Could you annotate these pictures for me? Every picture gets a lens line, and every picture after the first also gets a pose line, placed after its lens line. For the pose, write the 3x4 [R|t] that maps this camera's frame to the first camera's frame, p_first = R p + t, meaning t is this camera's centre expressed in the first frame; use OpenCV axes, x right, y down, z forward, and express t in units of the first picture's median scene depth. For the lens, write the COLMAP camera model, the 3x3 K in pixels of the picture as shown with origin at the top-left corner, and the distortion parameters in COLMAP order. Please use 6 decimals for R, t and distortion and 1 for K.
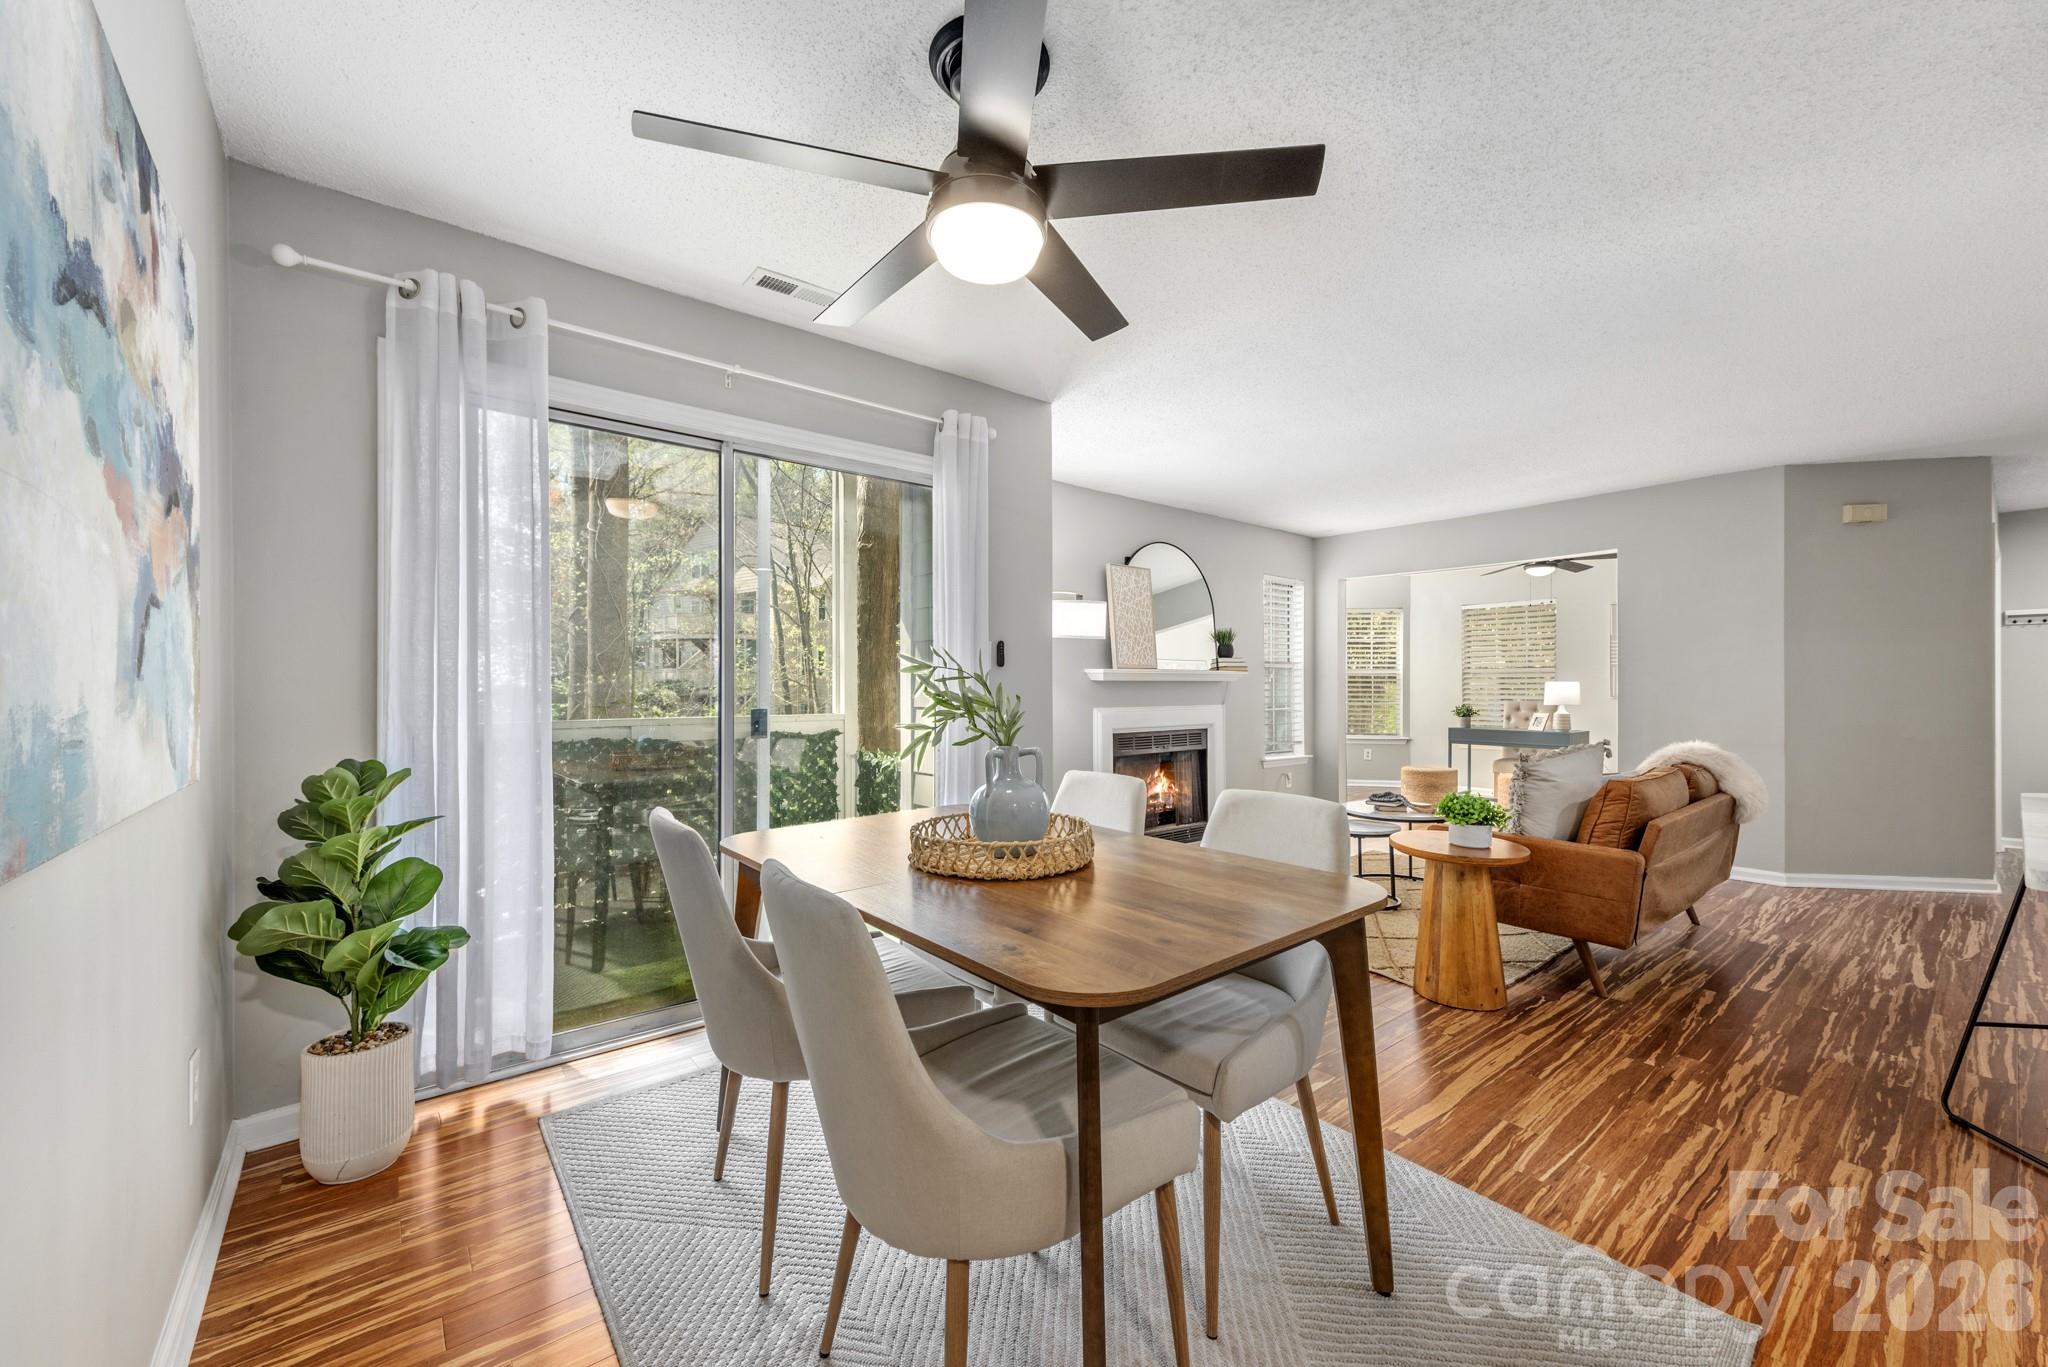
lens RADIAL K [[802.0, 0, 1036.1], [0, 802.0, 683.2], [0, 0, 1]] dist [0.010946, -0.003032]
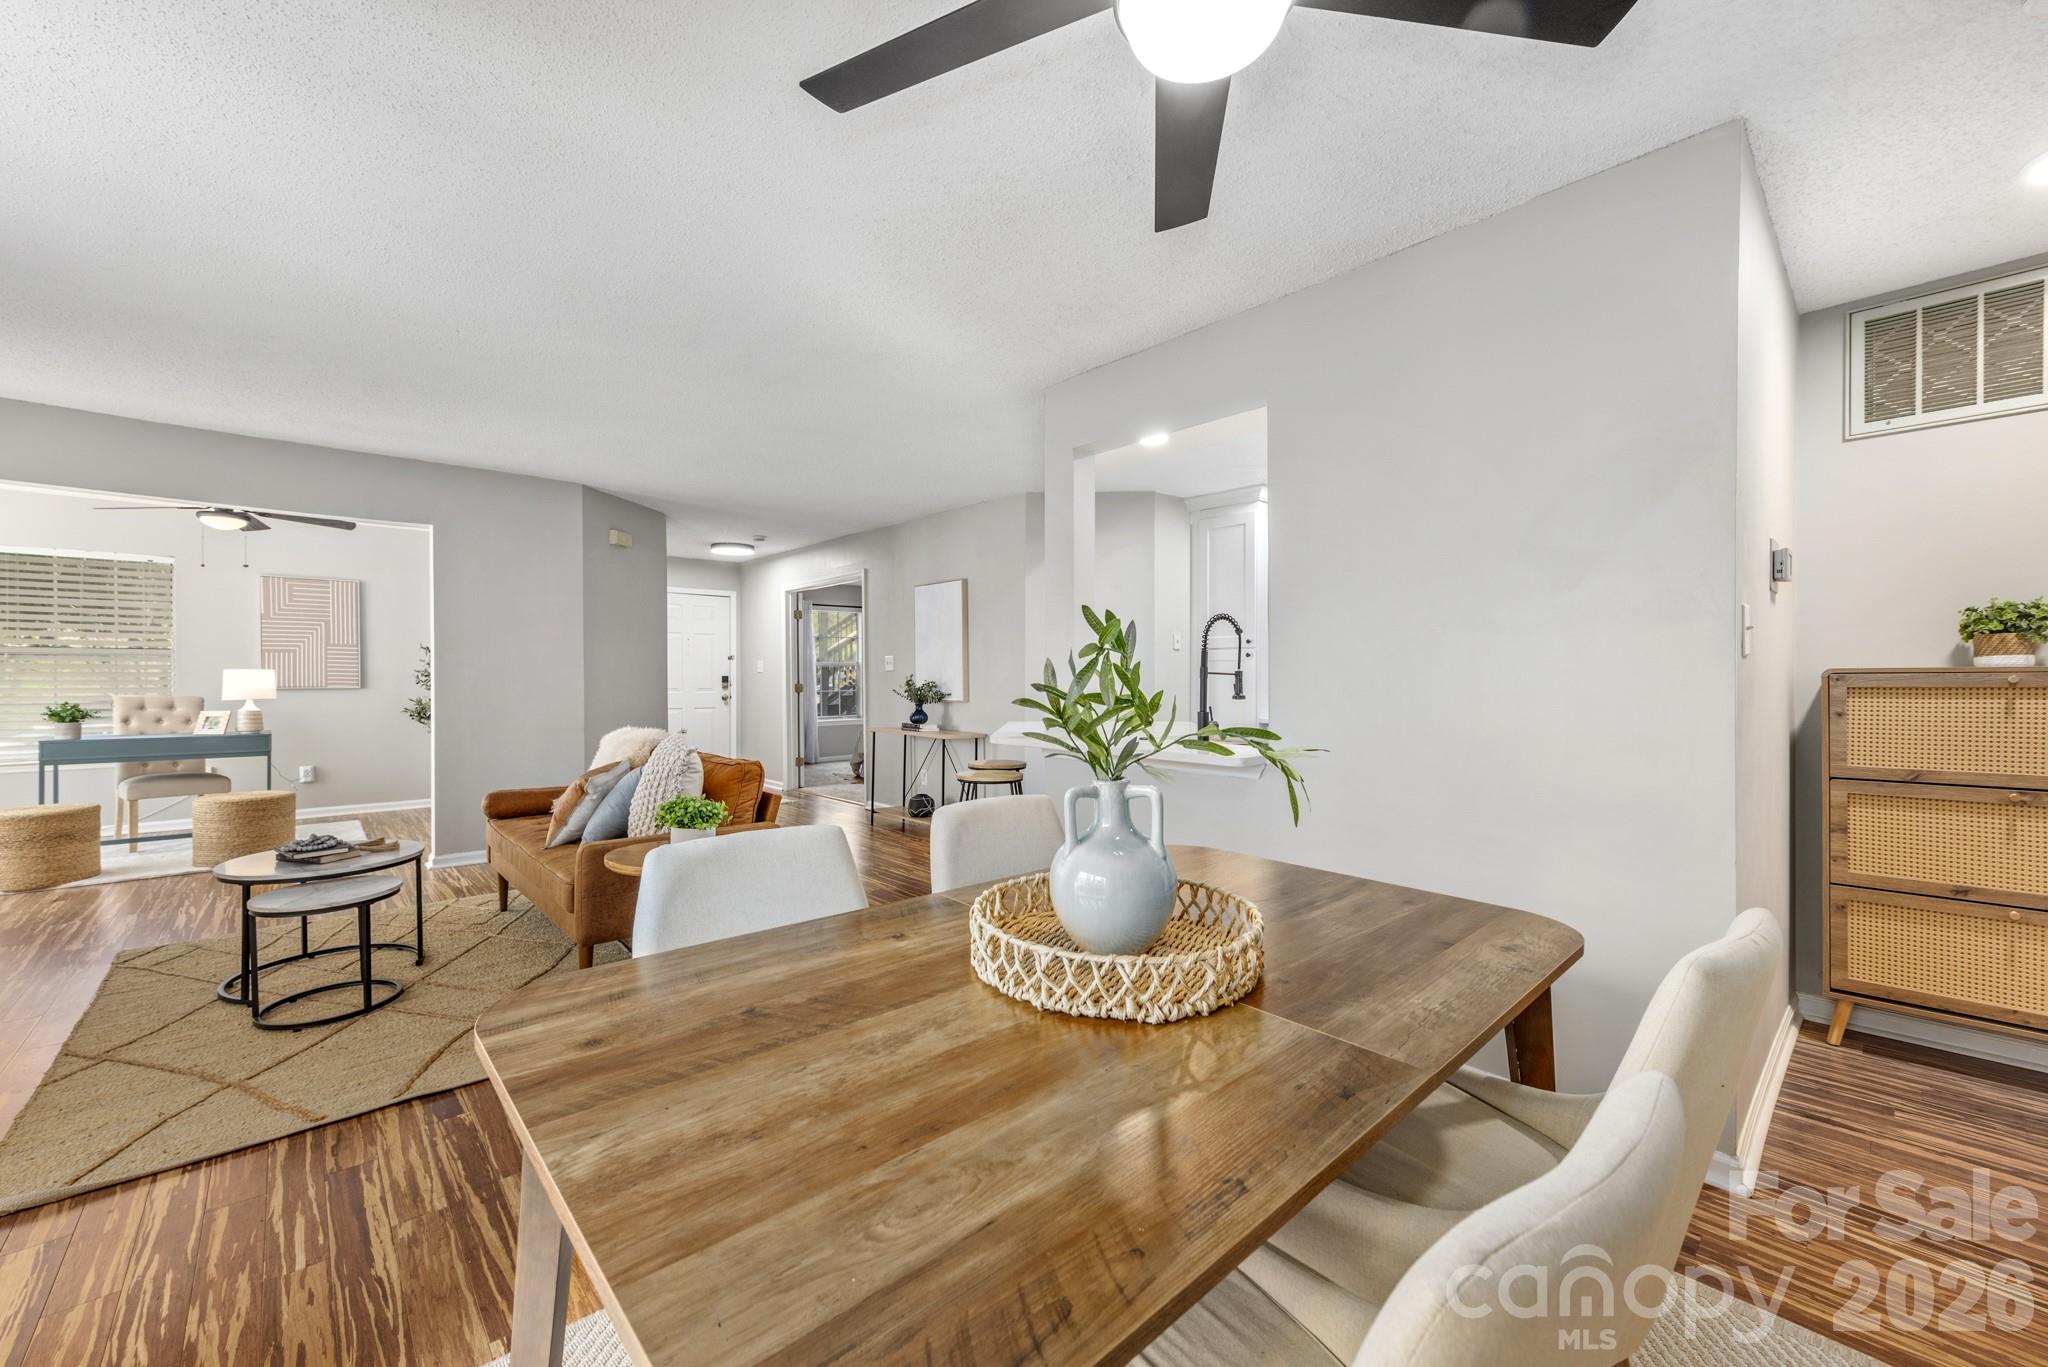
lens RADIAL K [[802.0, 0, 1031.6], [0, 802.0, 686.6], [0, 0, 1]] dist [0.010946, -0.003032]
pose [[-0.047787, -0.013212, 0.998770, -0.205896], [-0.006713, 0.999894, 0.012906, -0.000846], [-0.998835, -0.006088, -0.047871, 0.341530]]
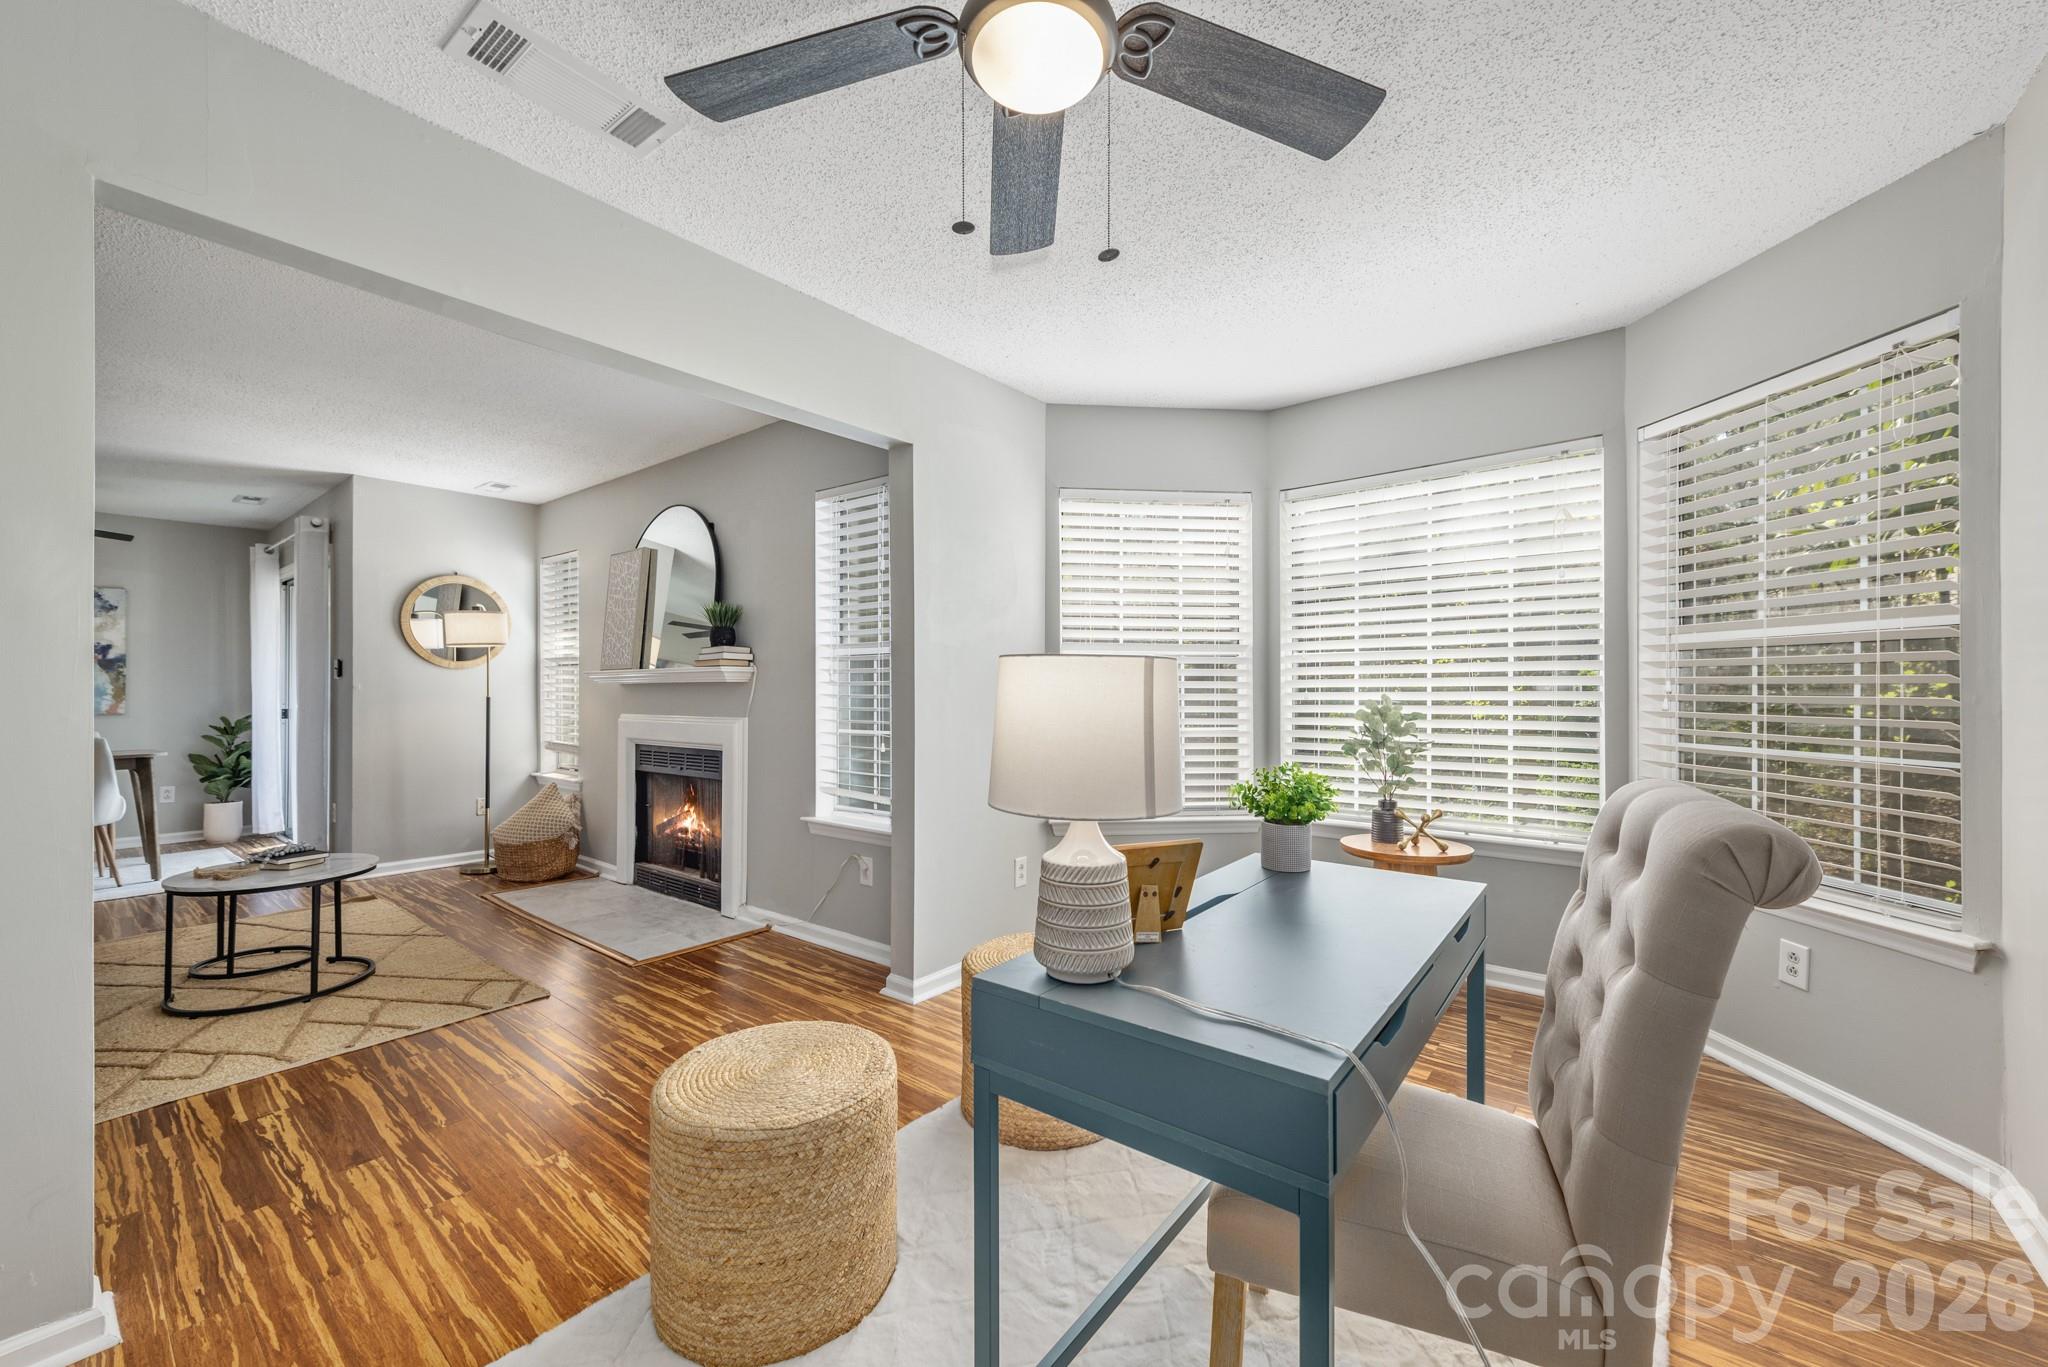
lens RADIAL K [[802.0, 0, 1041.3], [0, 802.0, 688.7], [0, 0, 1]] dist [0.010946, -0.003032]
pose [[0.204439, -0.001178, -0.978878, 0.991041], [0.006928, 0.999976, 0.000243, 0.004929], [0.978855, -0.006832, 0.204443, 1.178612]]
